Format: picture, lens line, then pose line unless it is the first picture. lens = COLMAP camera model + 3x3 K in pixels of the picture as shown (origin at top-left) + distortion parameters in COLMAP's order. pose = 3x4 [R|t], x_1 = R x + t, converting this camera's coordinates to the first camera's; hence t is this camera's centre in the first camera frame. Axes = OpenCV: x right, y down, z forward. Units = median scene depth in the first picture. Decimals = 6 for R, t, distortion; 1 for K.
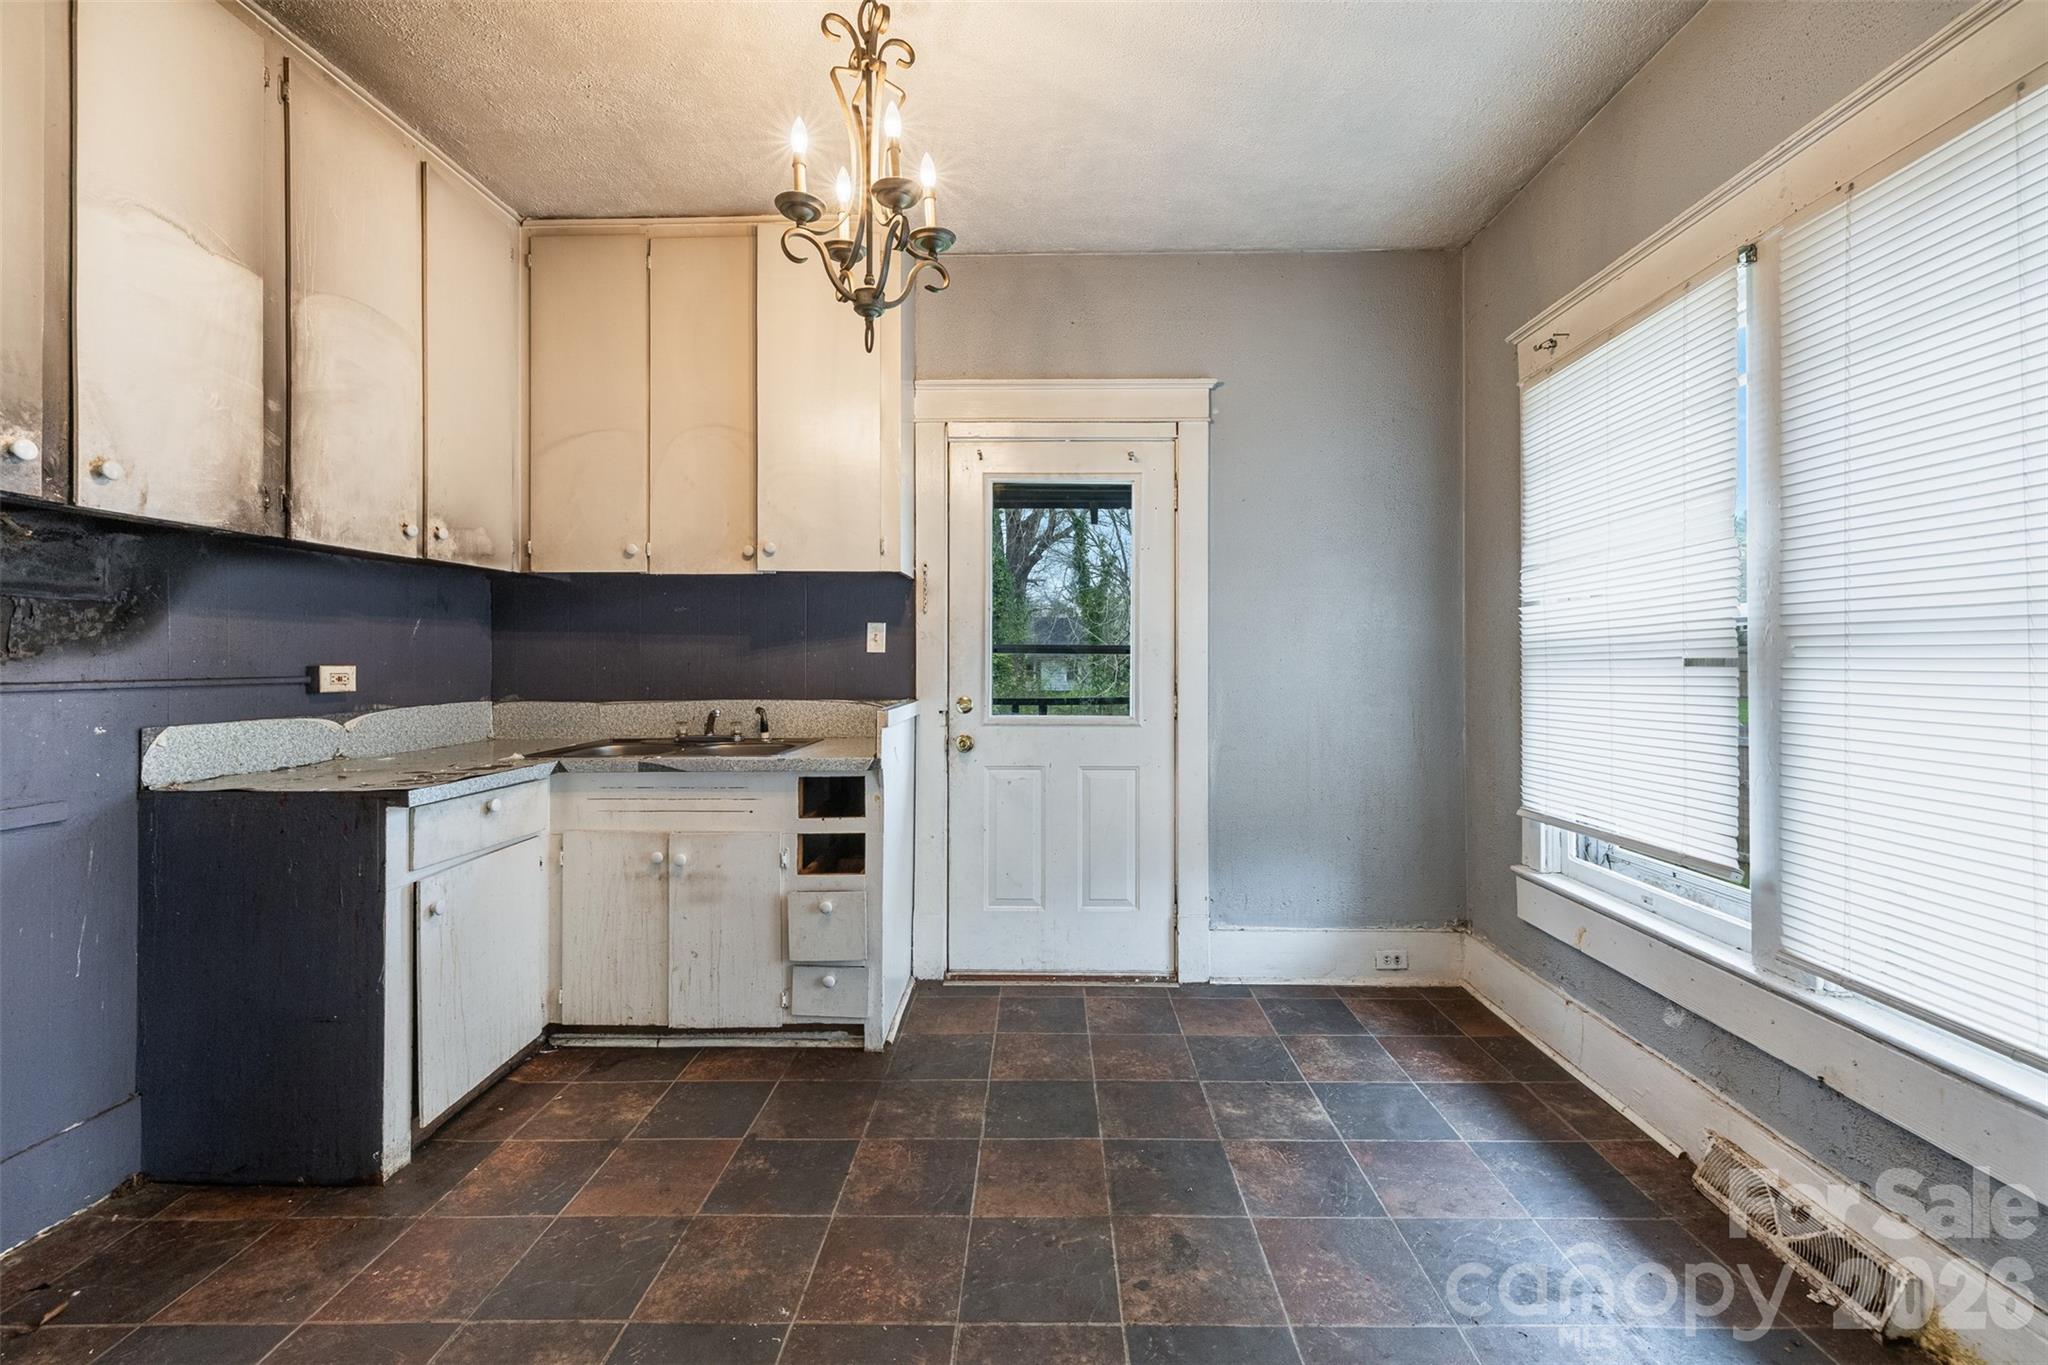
lens RADIAL K [[874.5, 0, 1025.3], [0, 874.5, 668.1], [0, 0, 1]] dist [0.003897, 0.000499]
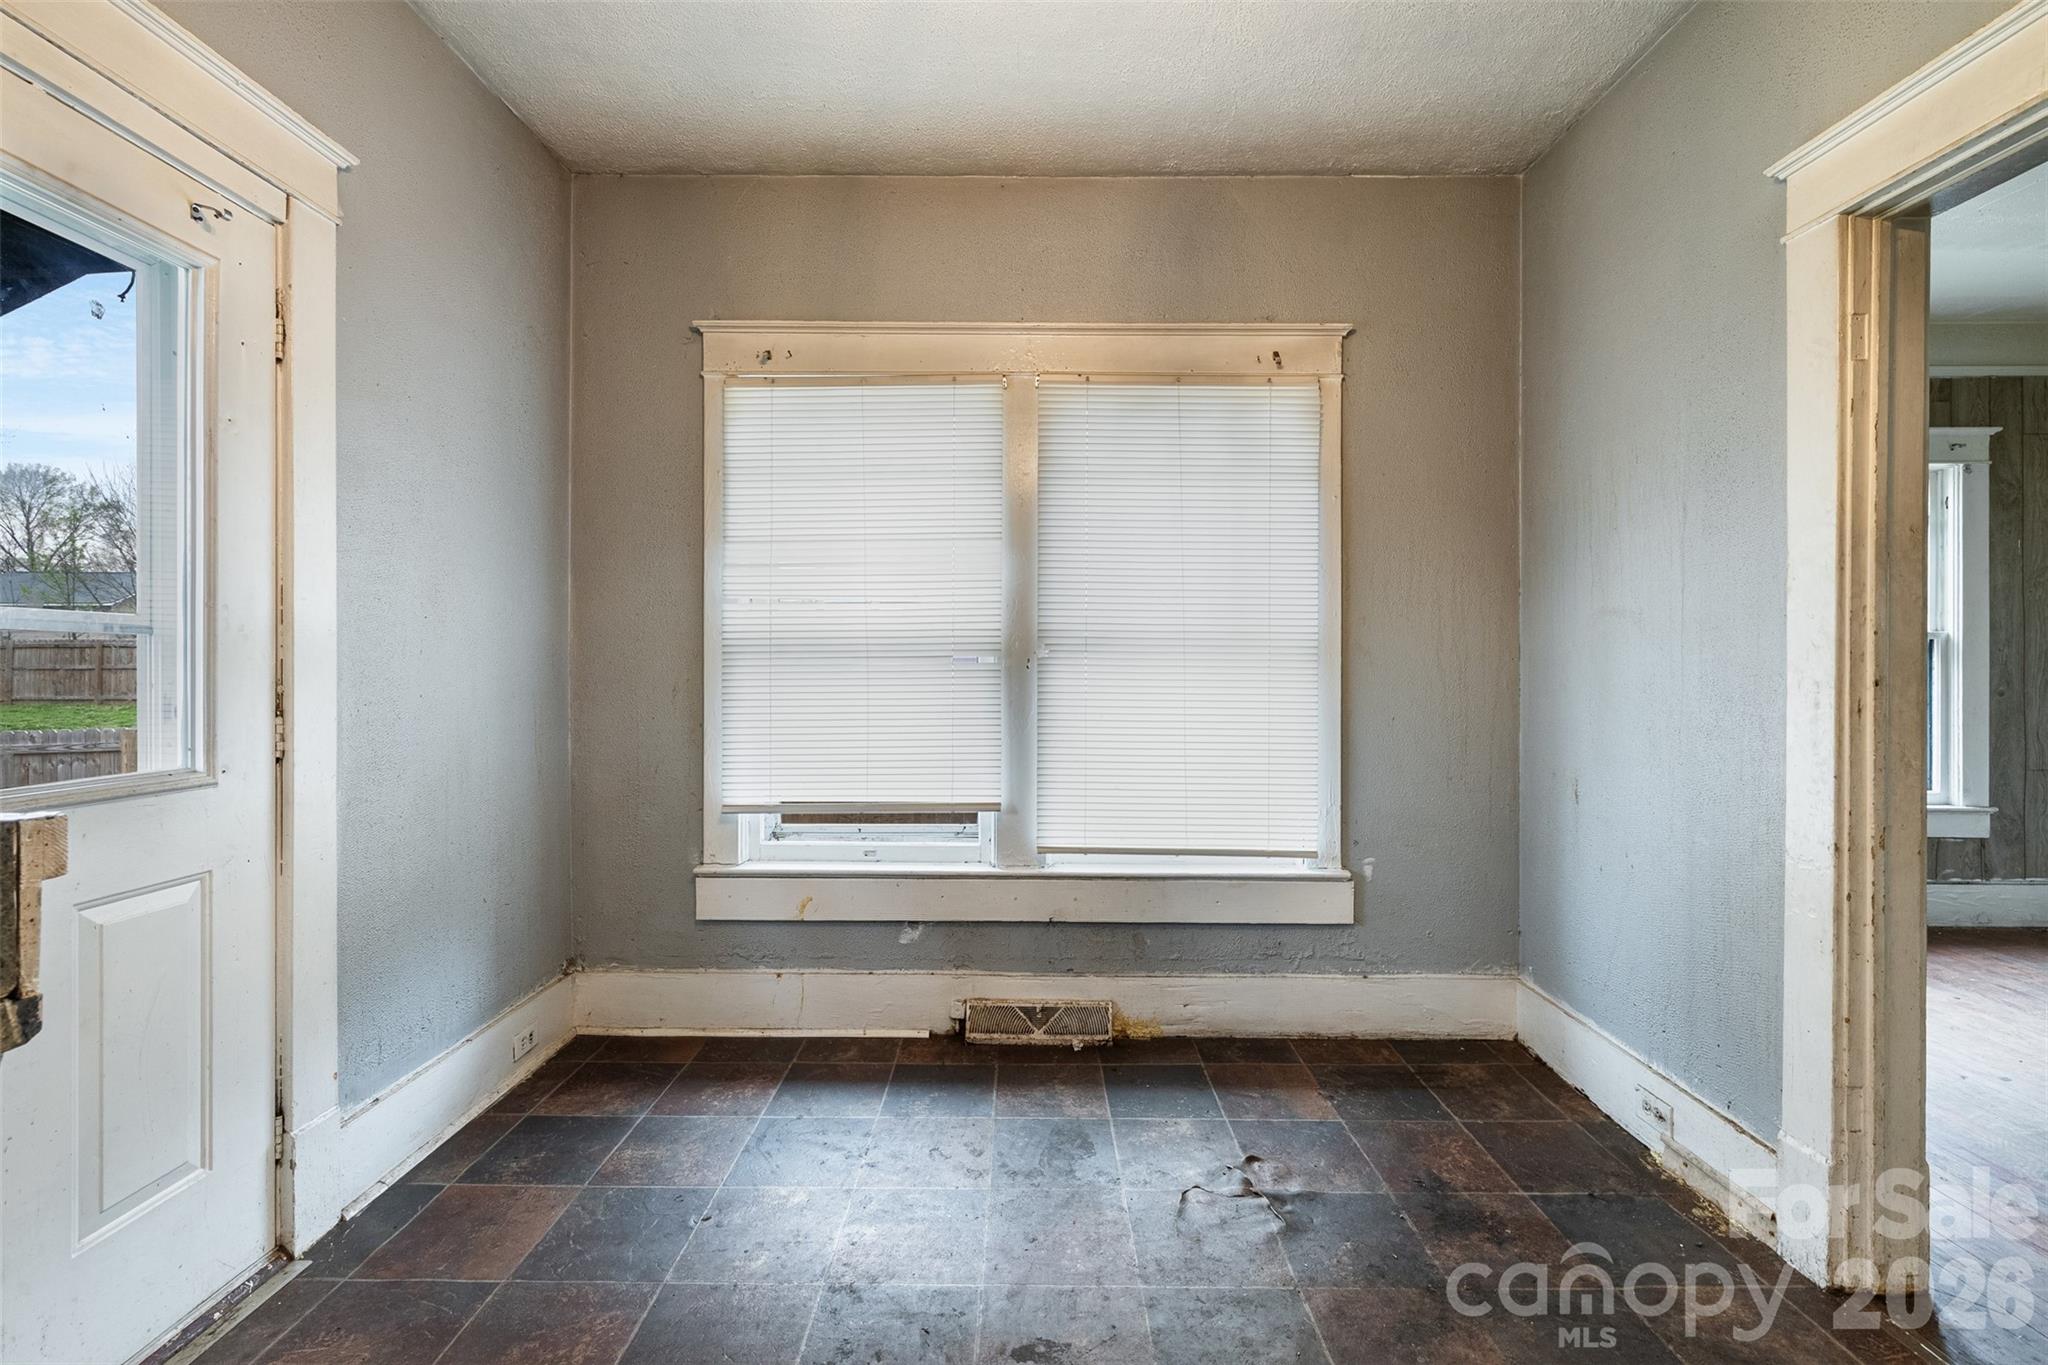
lens RADIAL K [[874.5, 0, 1021.9], [0, 874.5, 670.4], [0, 0, 1]] dist [0.003897, 0.000499]
pose [[-0.020903, -0.005616, 0.999766, -0.430716], [0.002735, 0.999980, 0.005674, 0.001693], [-0.999778, 0.002853, -0.020888, 0.675874]]
